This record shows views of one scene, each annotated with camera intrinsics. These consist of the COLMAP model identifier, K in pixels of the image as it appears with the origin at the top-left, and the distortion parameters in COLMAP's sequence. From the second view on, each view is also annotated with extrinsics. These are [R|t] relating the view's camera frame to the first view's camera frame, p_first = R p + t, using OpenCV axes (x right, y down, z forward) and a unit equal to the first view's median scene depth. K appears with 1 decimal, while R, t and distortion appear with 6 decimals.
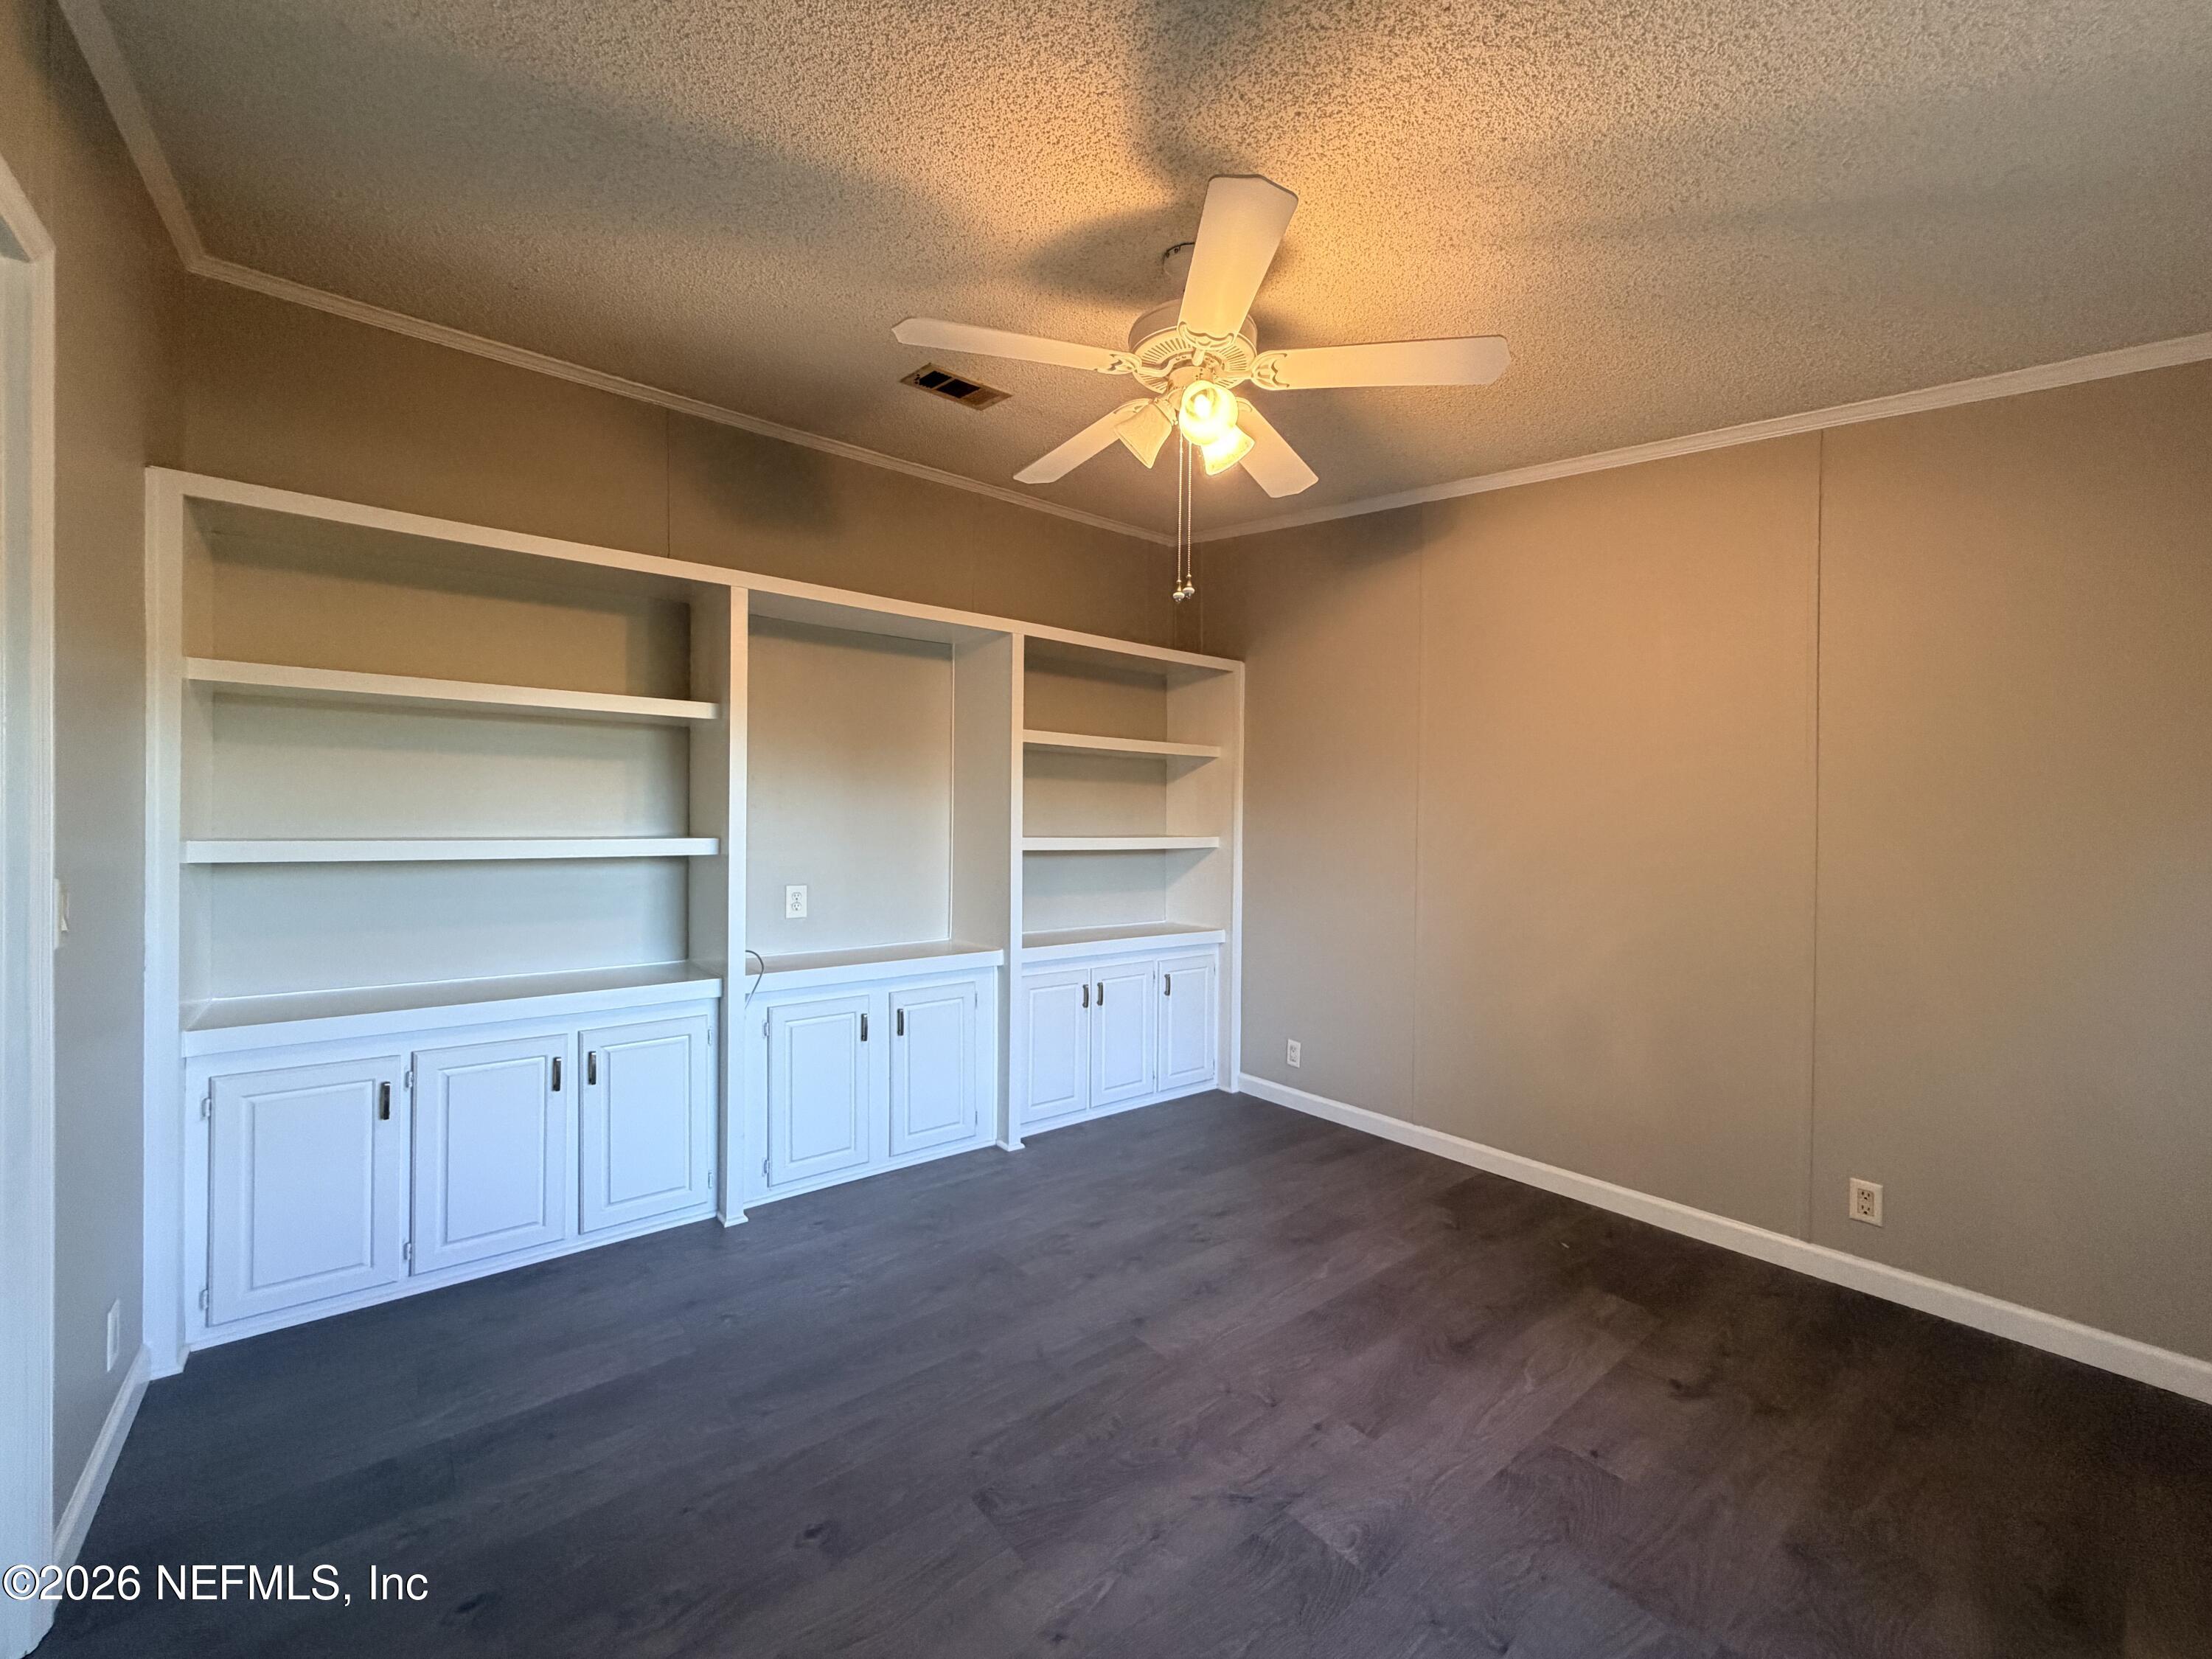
lens RADIAL K [[883.9, 0, 1106.0], [0, 883.9, 829.5], [0, 0, 1]] dist [0.002278, -0.000117]
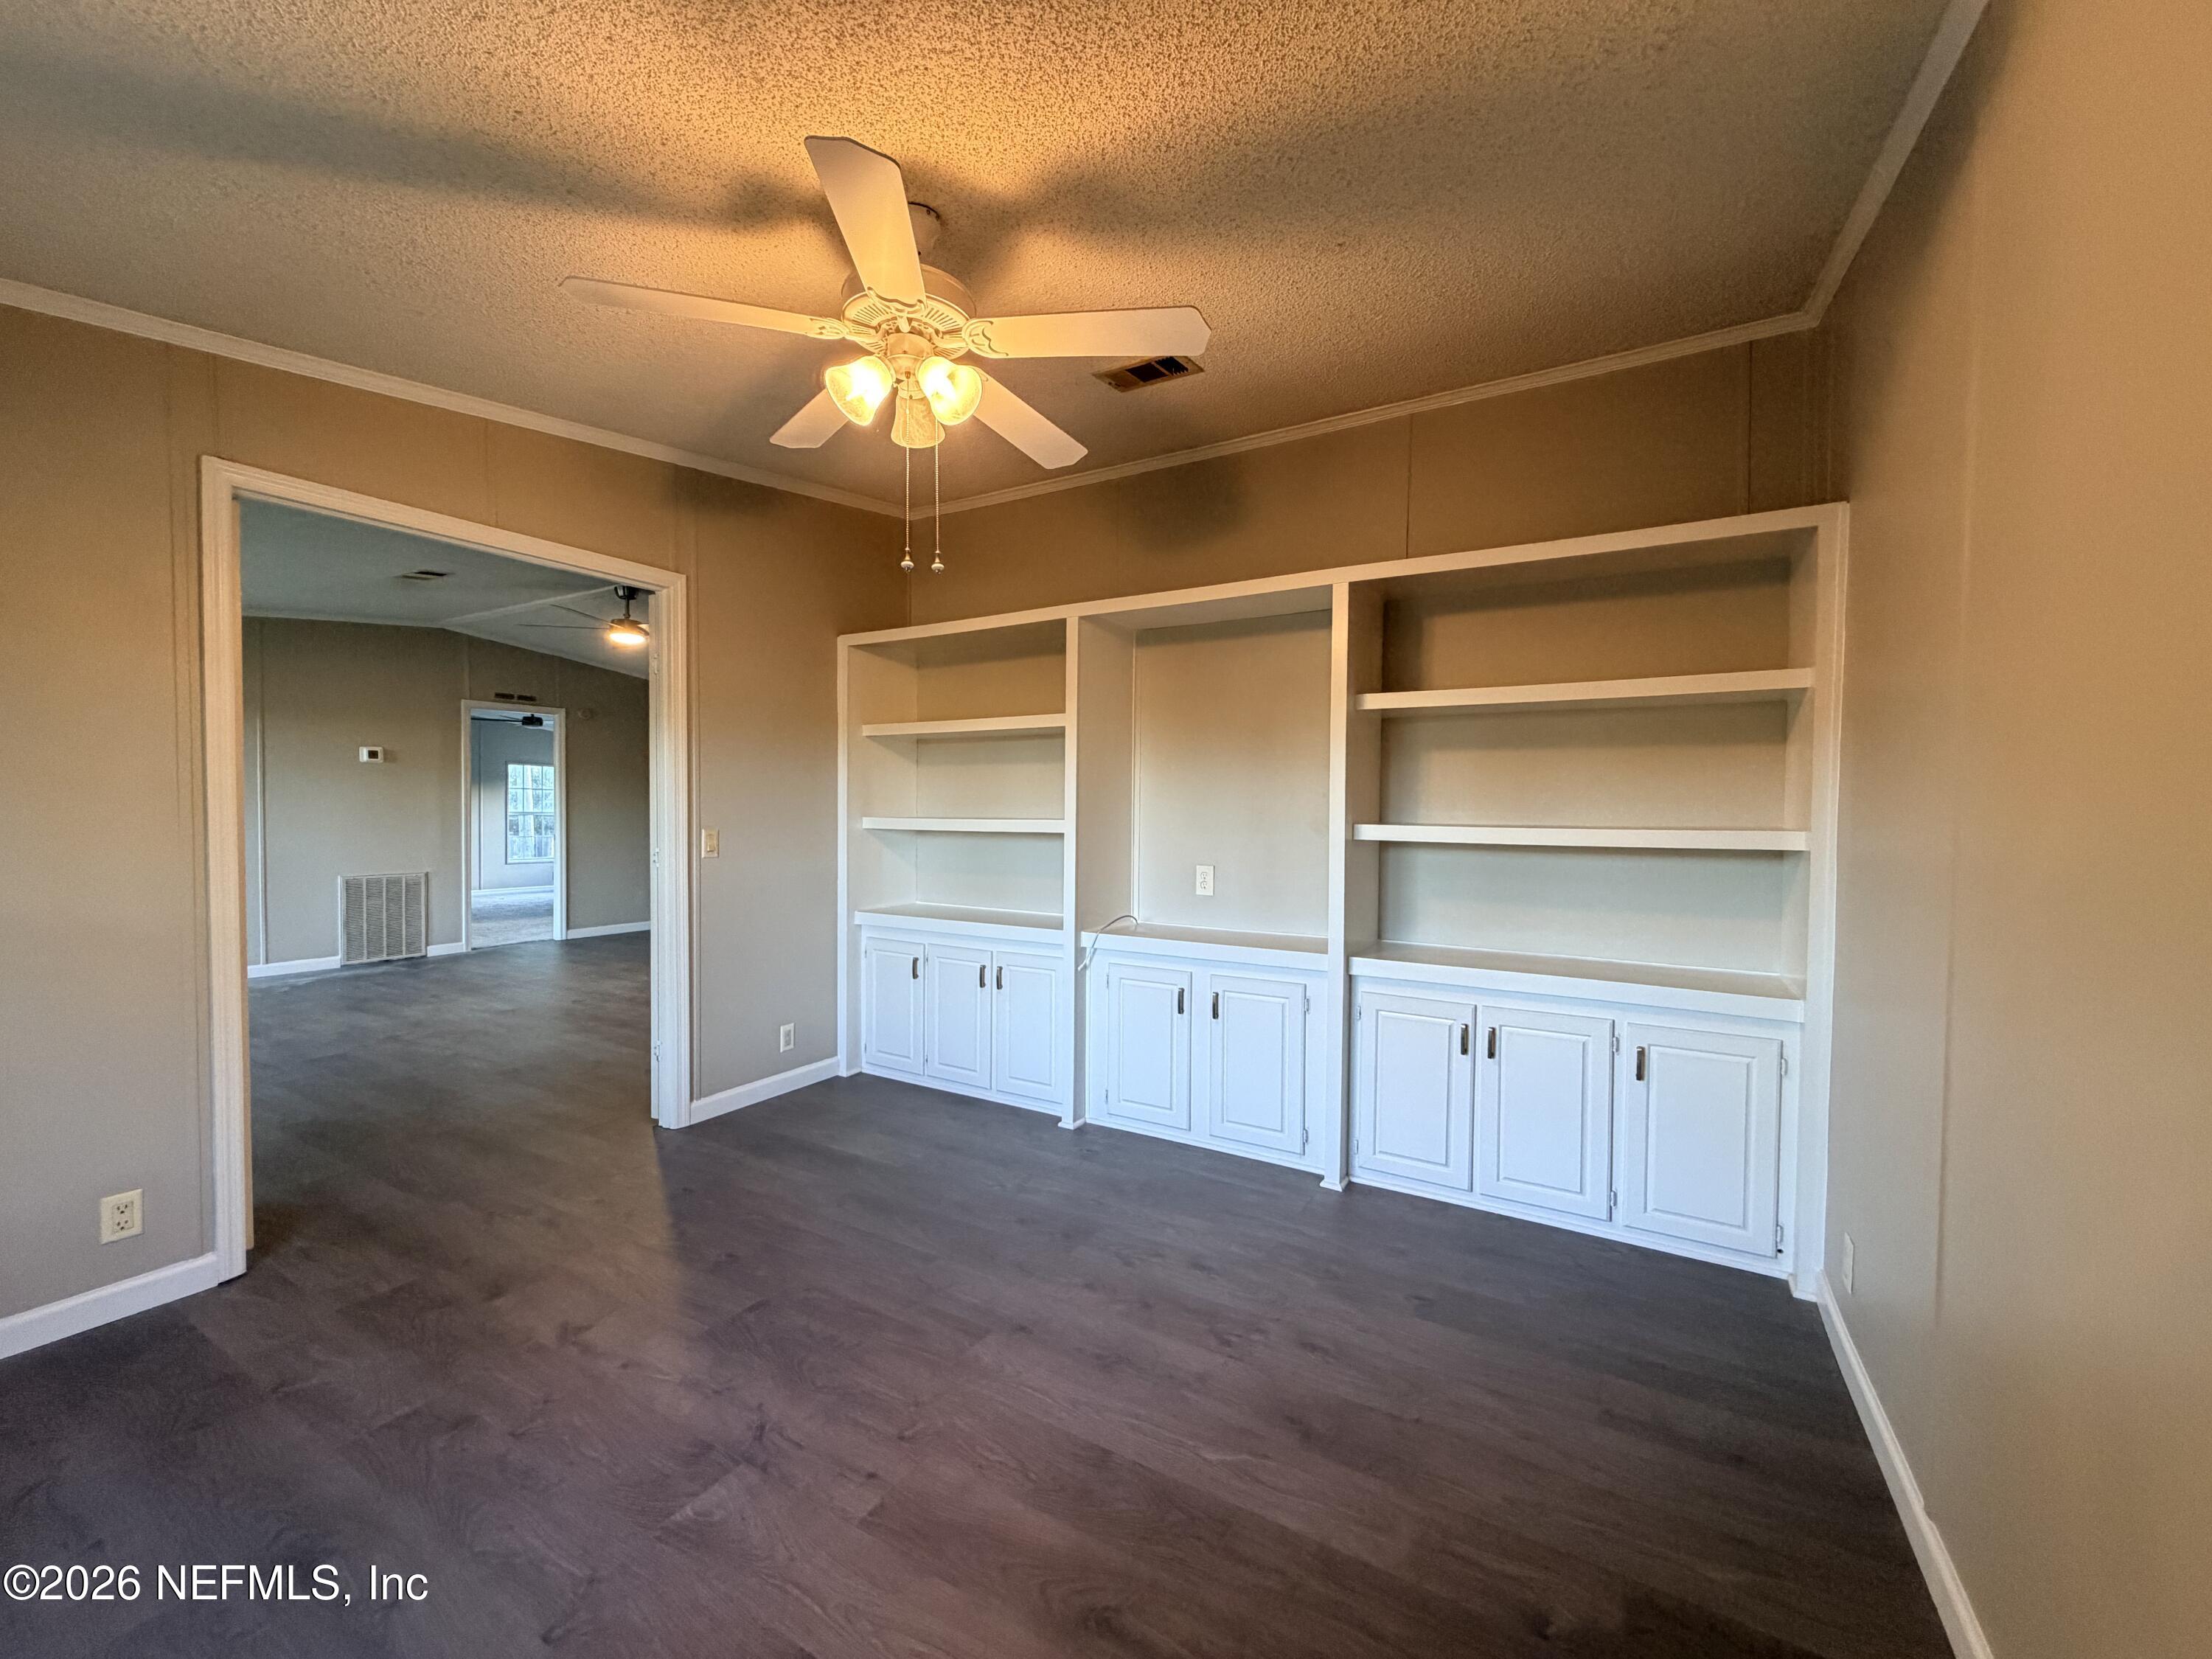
lens RADIAL K [[889.7, 0, 1097.5], [0, 889.7, 831.8], [0, 0, 1]] dist [0.001484, 0.000509]
pose [[0.338795, 0.020776, -0.940631, 0.697255], [-0.007132, 0.999784, 0.019514, 0.001225], [0.940833, 0.000097, 0.338870, 0.549679]]
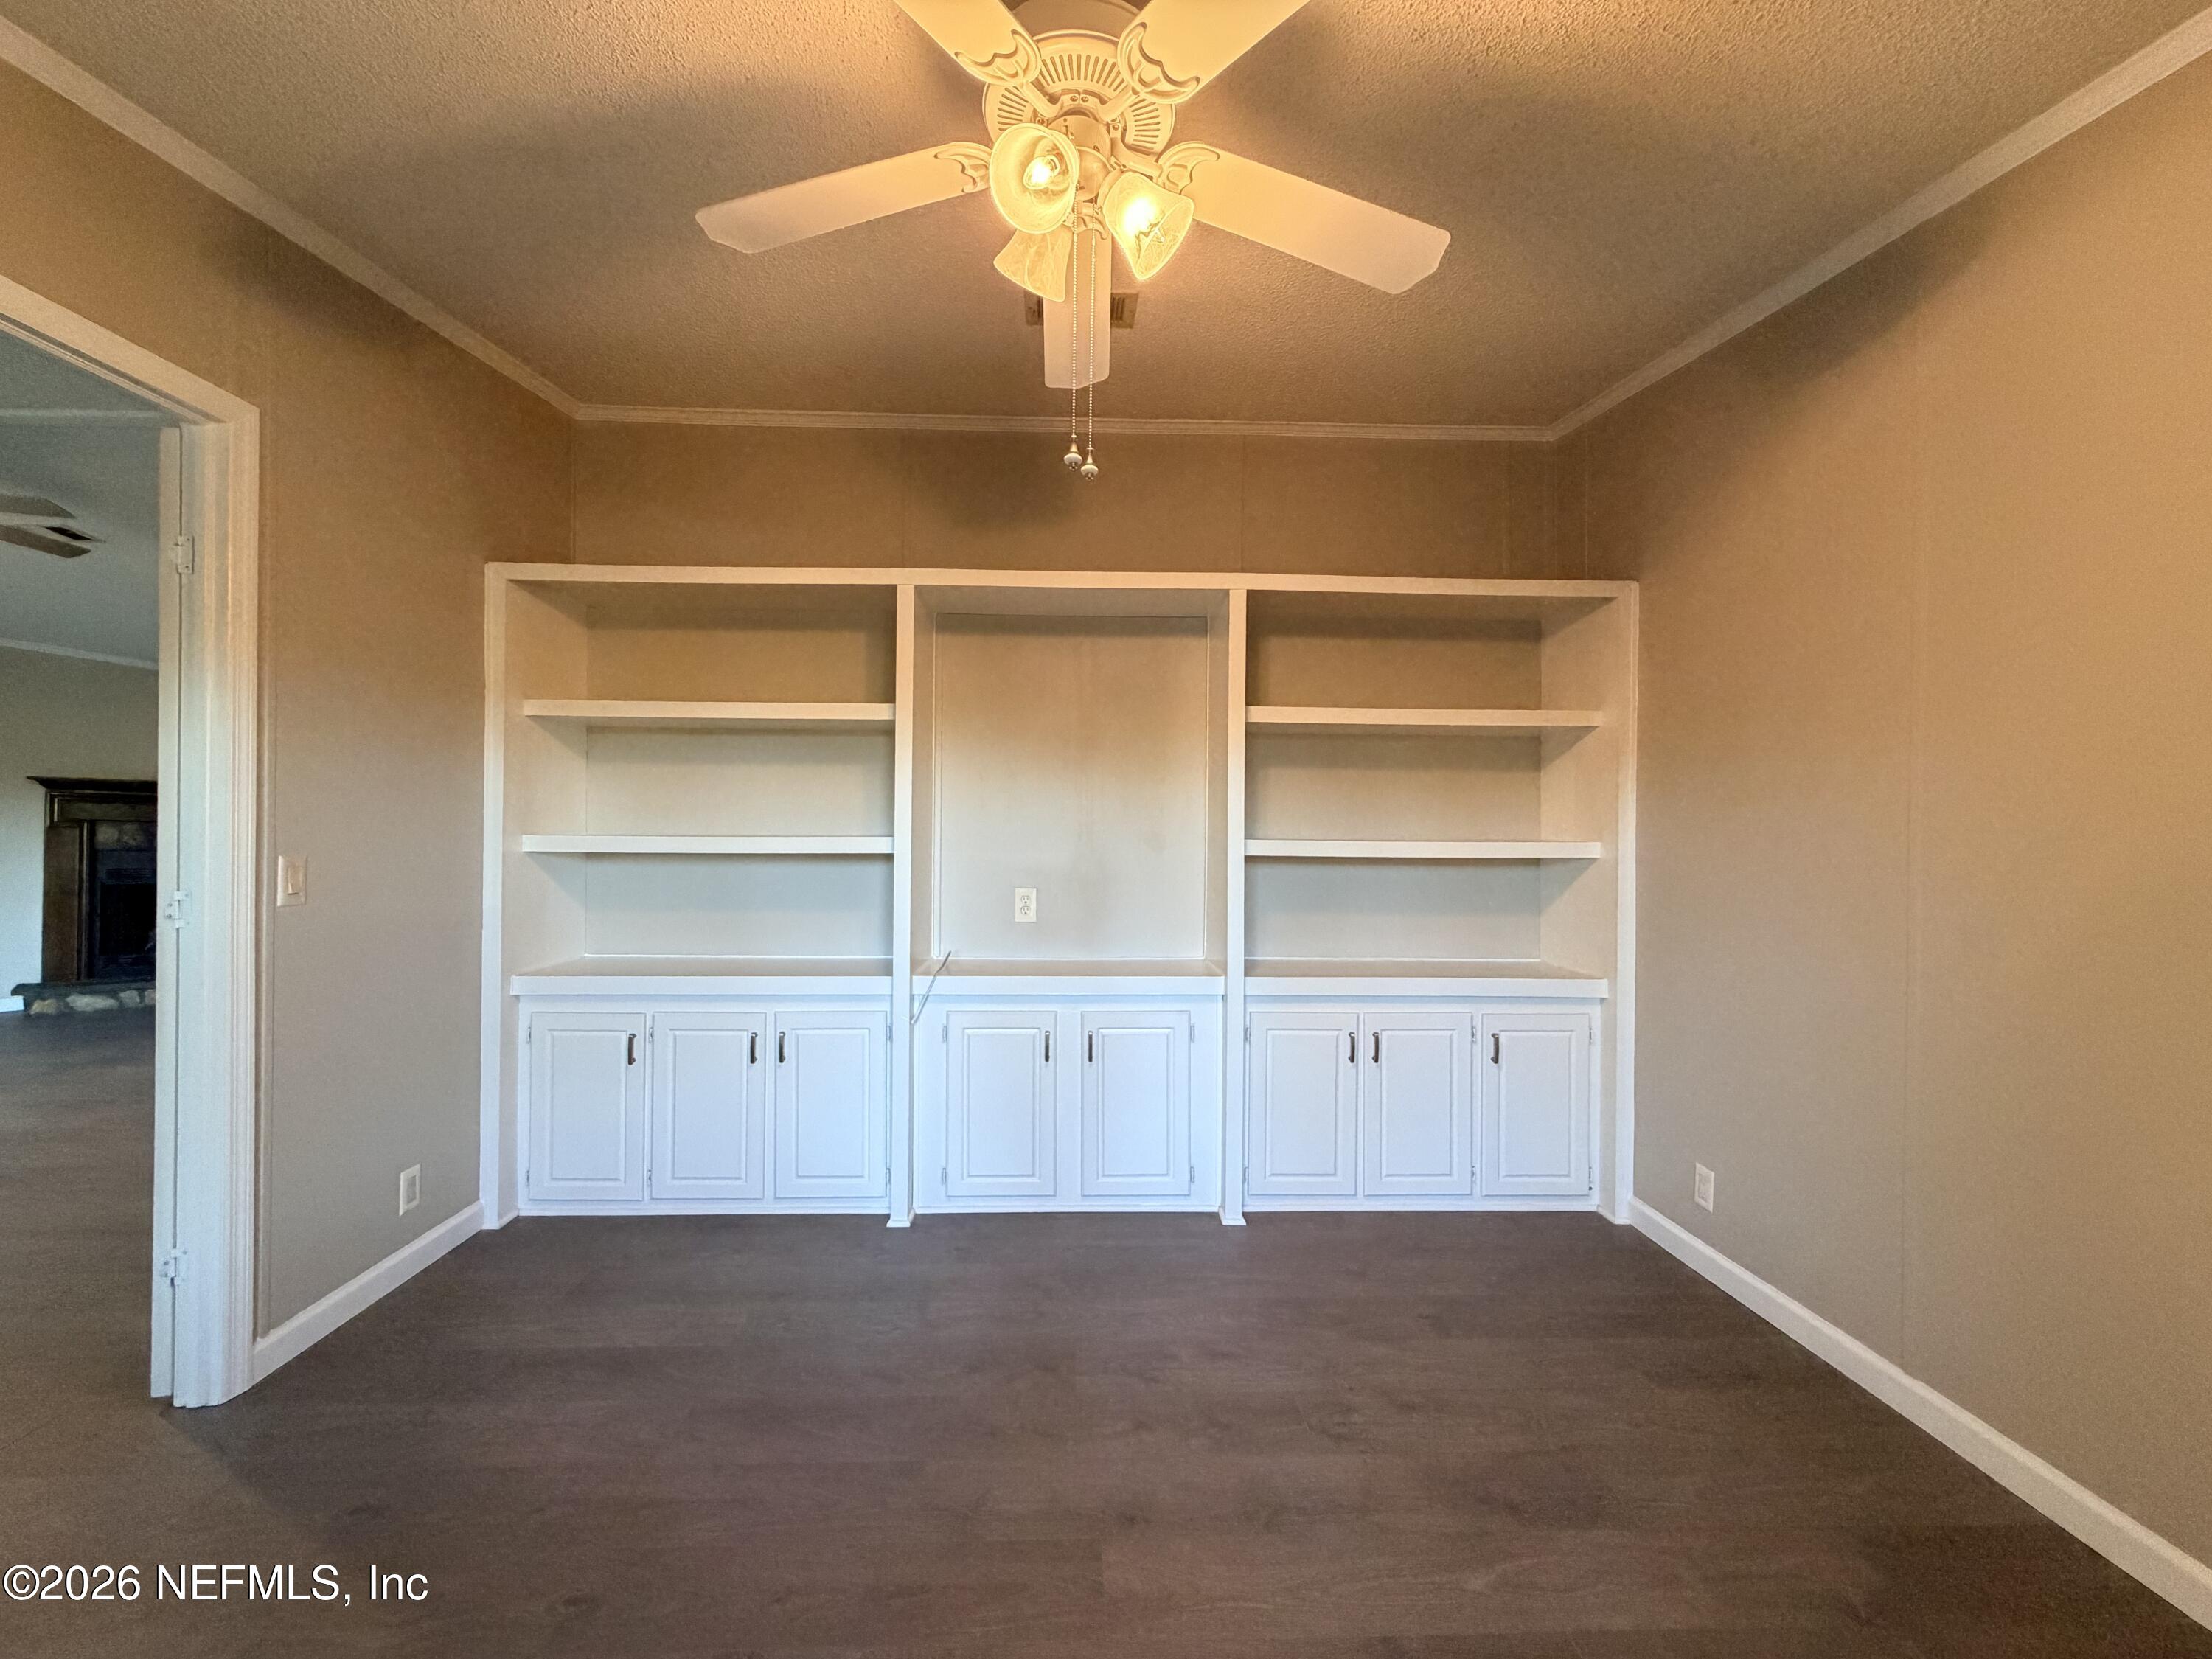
lens RADIAL K [[889.7, 0, 1097.5], [0, 889.7, 831.8], [0, 0, 1]] dist [0.001484, 0.000509]
pose [[0.795950, -0.000280, -0.605363, 0.326288], [-0.003702, 0.999979, -0.005330, 0.007308], [0.605351, 0.006483, 0.795932, 0.302254]]
